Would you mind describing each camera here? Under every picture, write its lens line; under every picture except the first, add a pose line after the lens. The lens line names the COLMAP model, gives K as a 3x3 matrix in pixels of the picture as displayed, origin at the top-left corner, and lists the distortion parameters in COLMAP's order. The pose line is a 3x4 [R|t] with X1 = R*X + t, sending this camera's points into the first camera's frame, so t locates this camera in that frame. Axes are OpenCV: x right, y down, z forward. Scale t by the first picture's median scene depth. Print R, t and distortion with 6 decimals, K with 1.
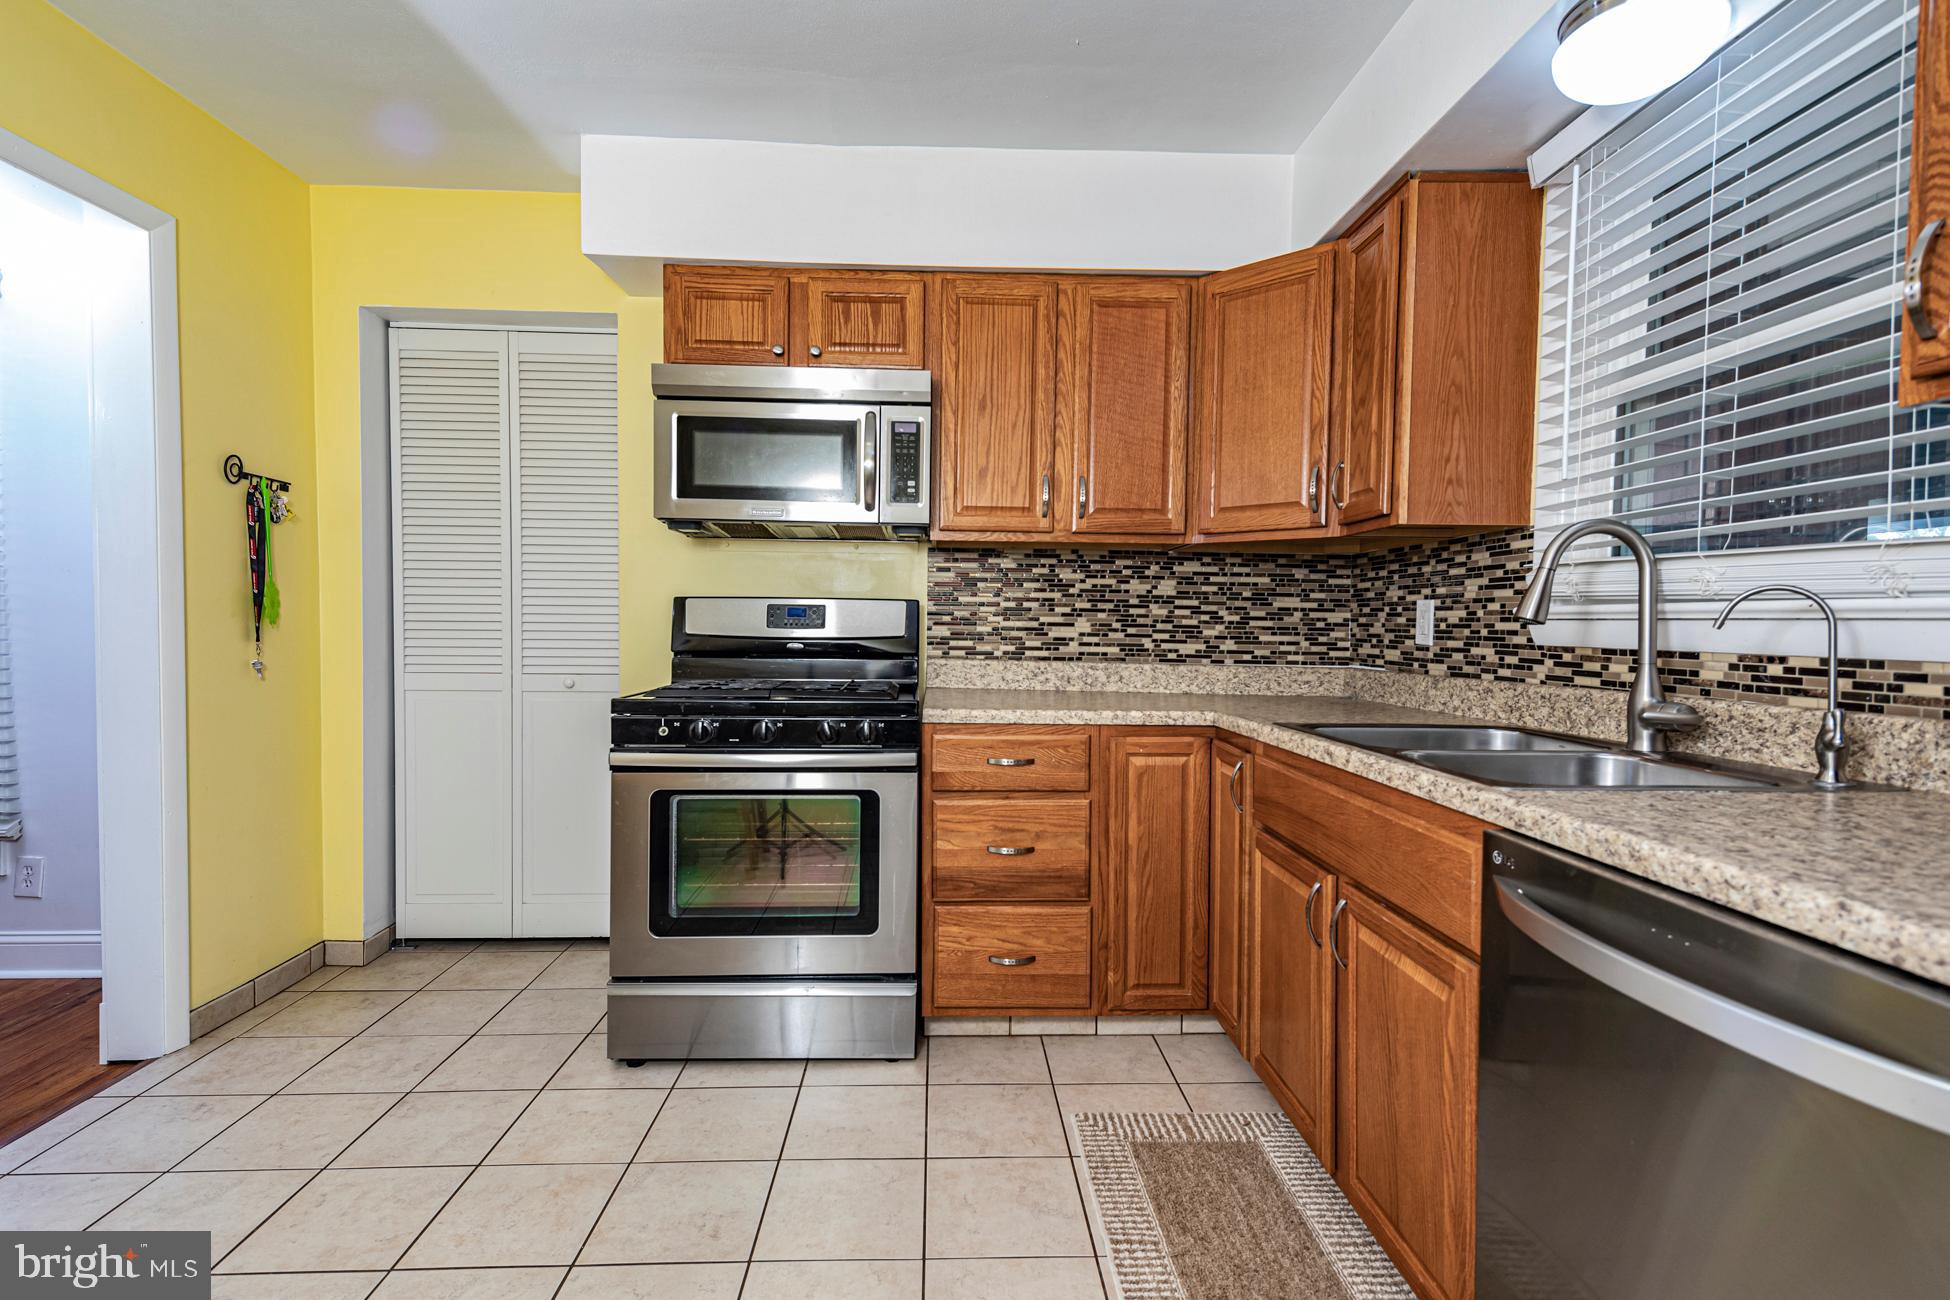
lens RADIAL K [[951.2, 0, 973.0], [0, 951.2, 688.6], [0, 0, 1]] dist [0.019962, -0.002518]
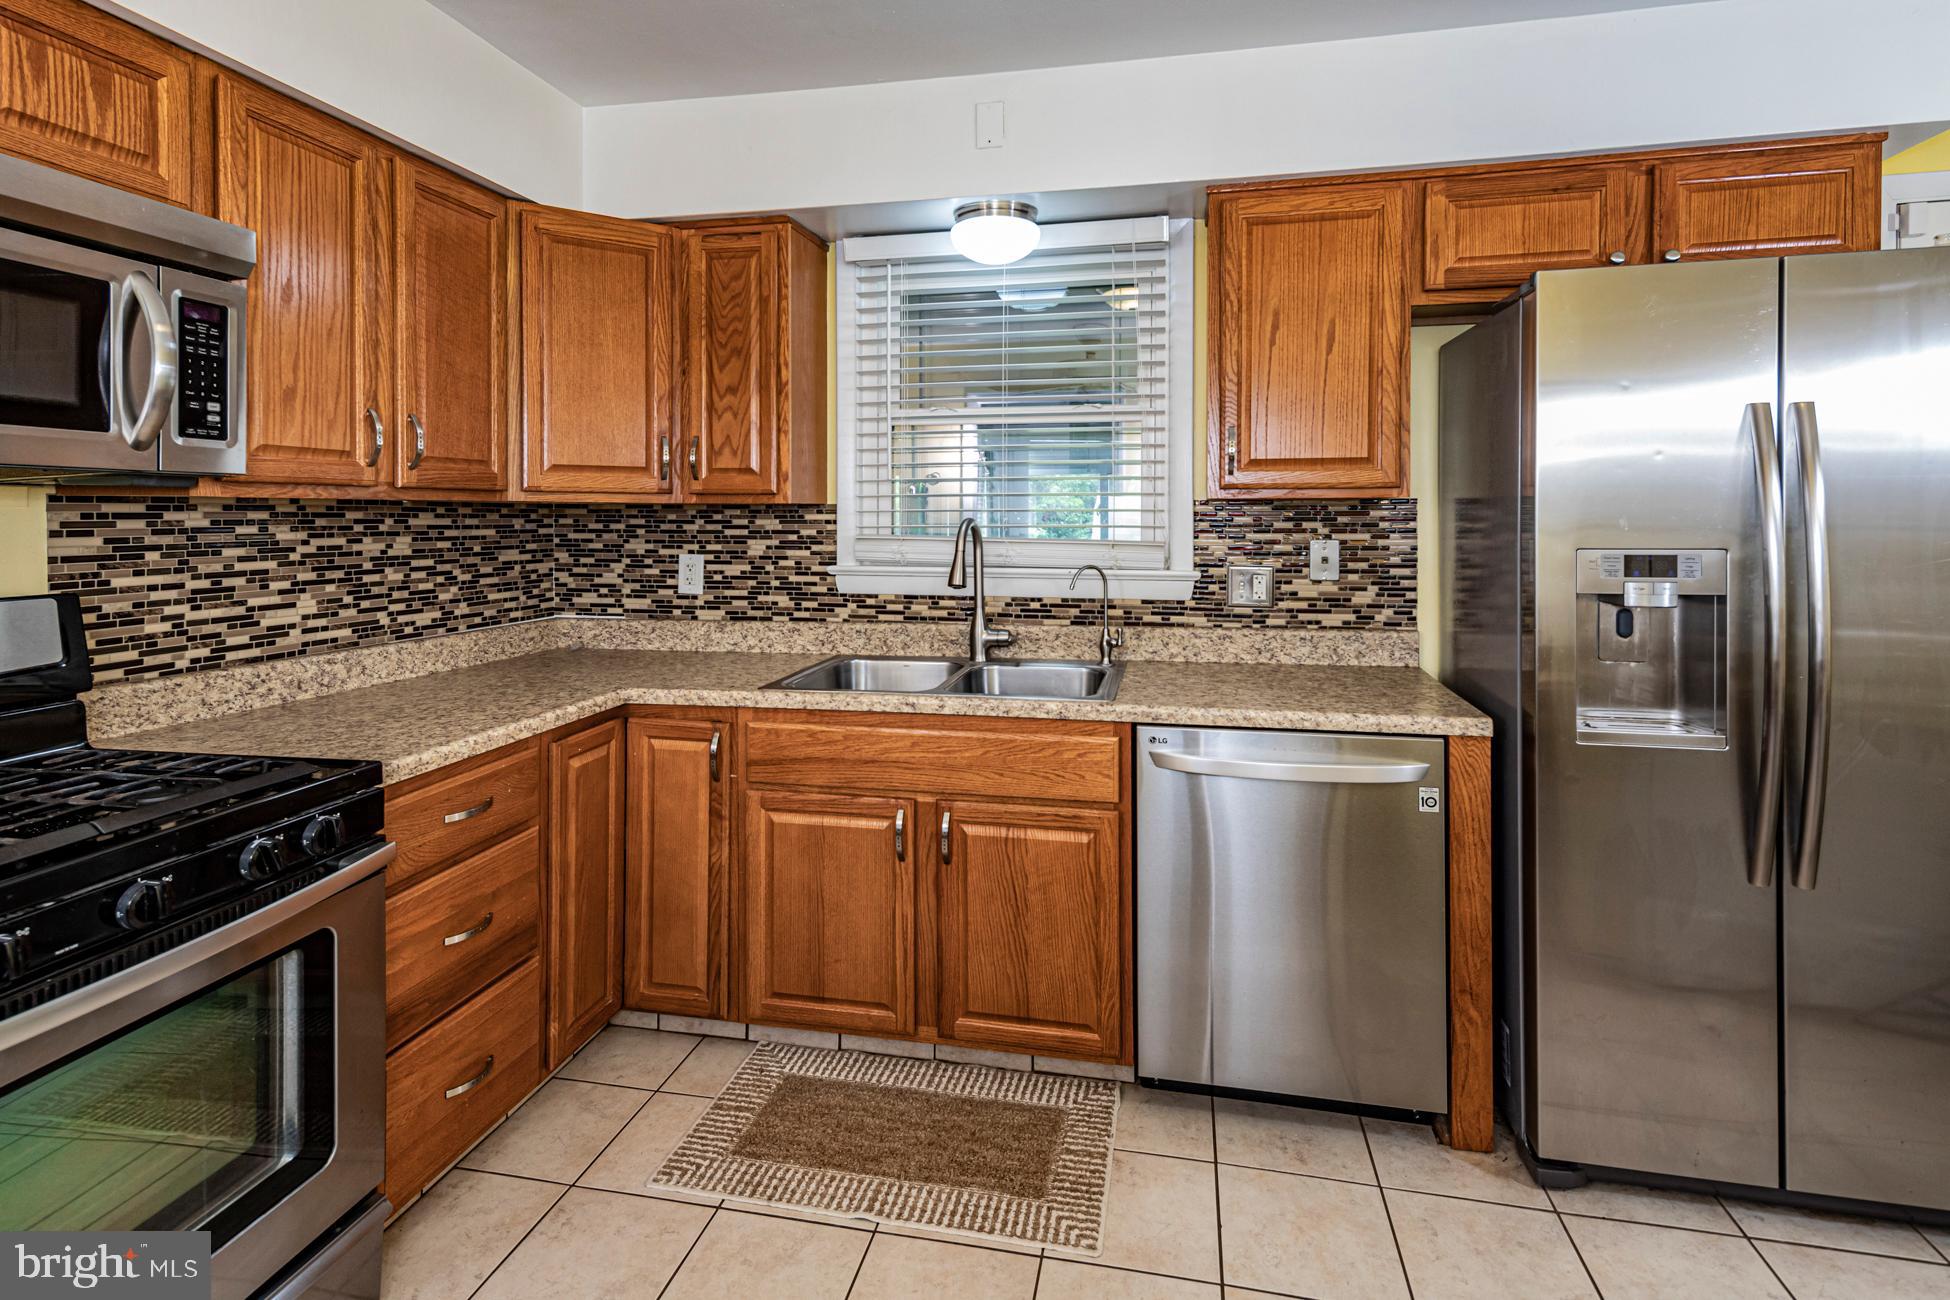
lens RADIAL K [[951.2, 0, 1014.7], [0, 951.2, 553.1], [0, 0, 1]] dist [0.019962, -0.002518]
pose [[0.216652, -0.053837, 0.974763, -0.561678], [0.066442, 0.996976, 0.040296, -0.119068], [-0.973985, 0.056035, 0.219574, 0.400131]]
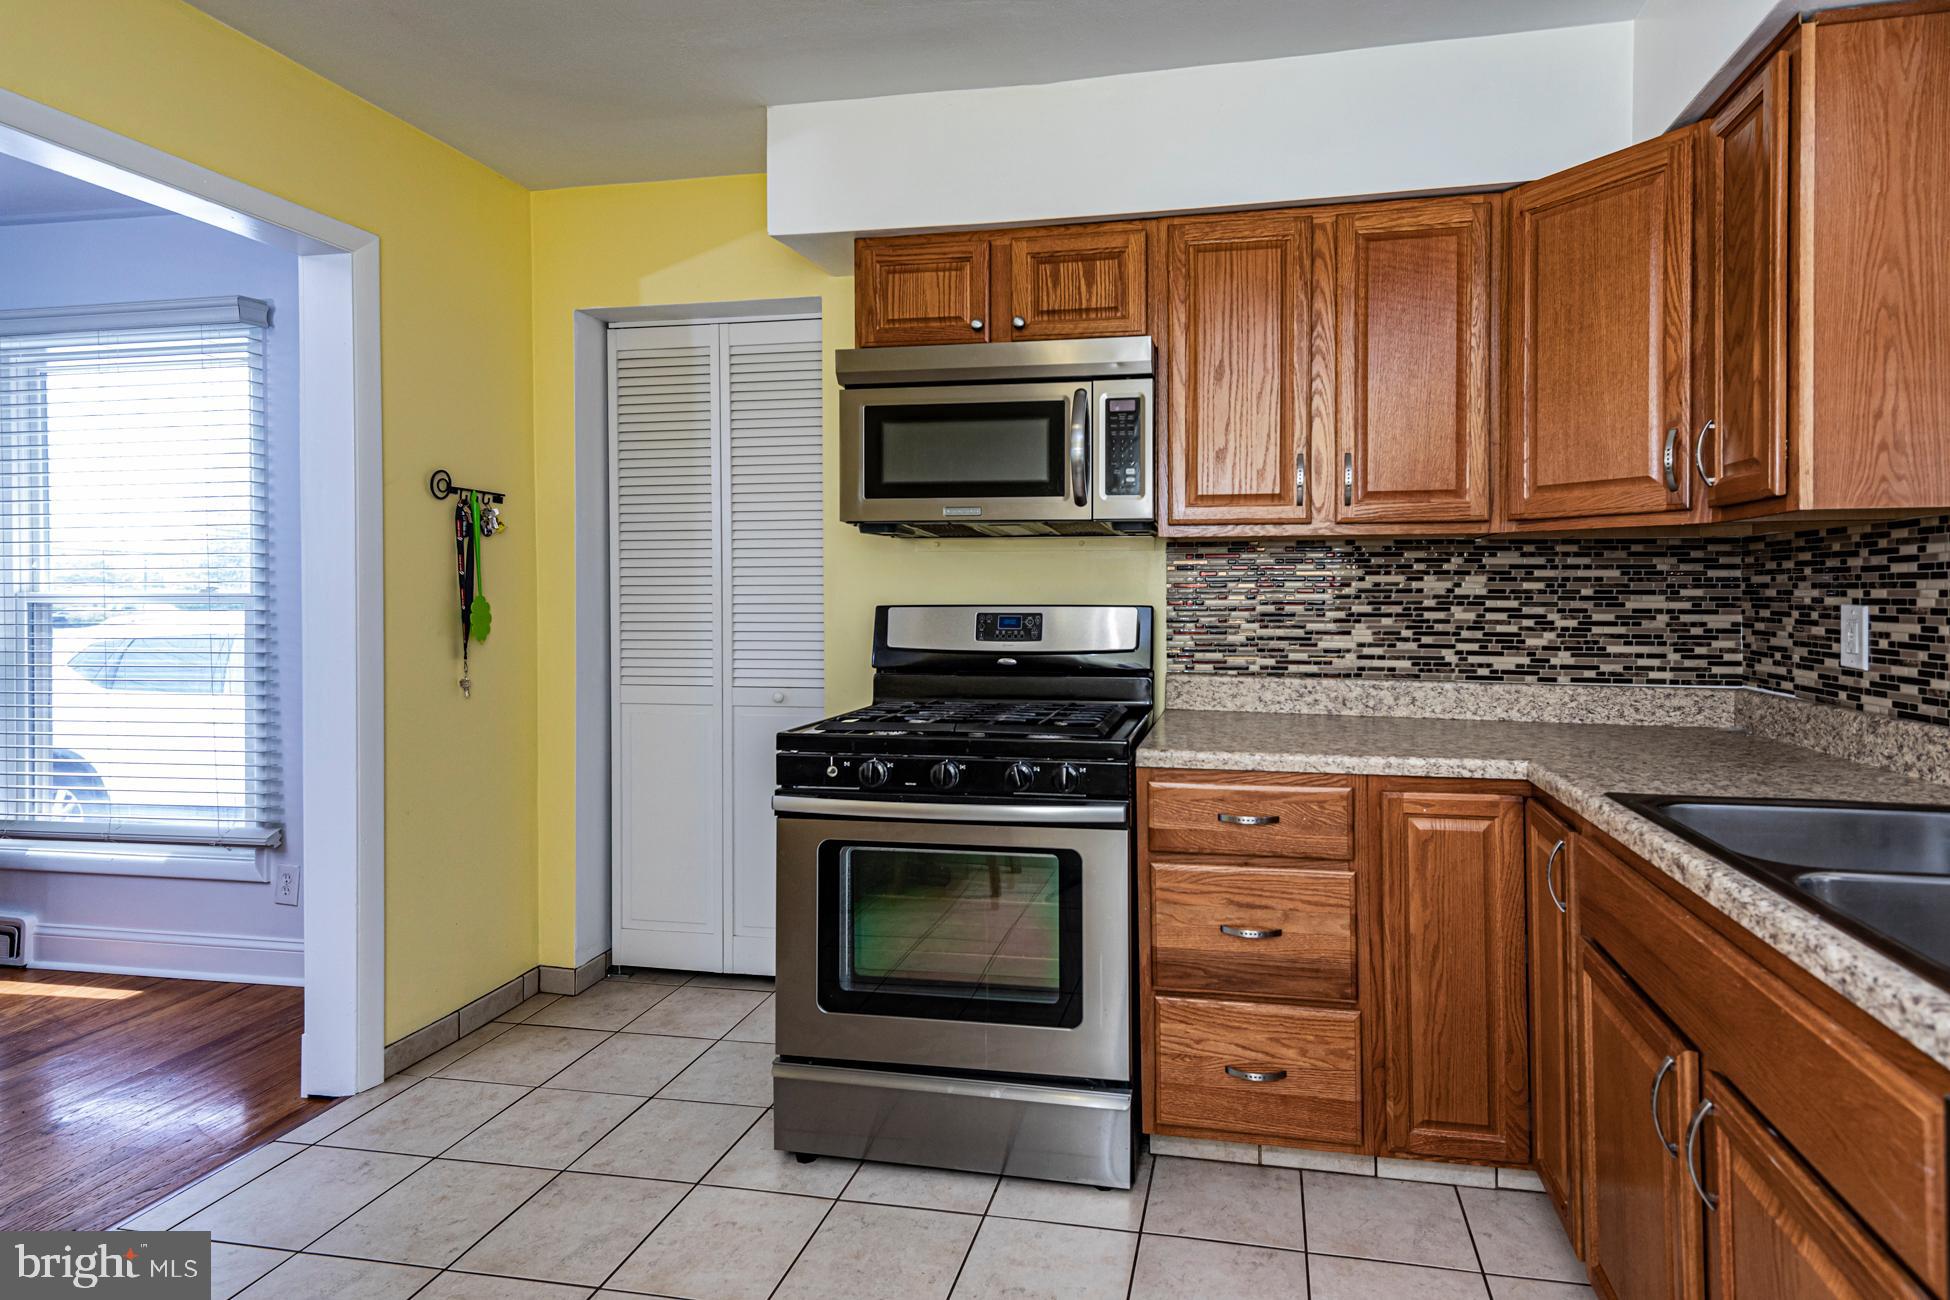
lens RADIAL K [[1026.9, 0, 1058.4], [0, 1026.9, 617.7], [0, 0, 1]] dist [0.019563, -0.004587]
pose [[0.974057, -0.005781, -0.226231, 0.075709], [-0.004545, 0.998972, -0.045098, -0.048018], [0.226259, 0.044956, 0.973029, 0.124041]]
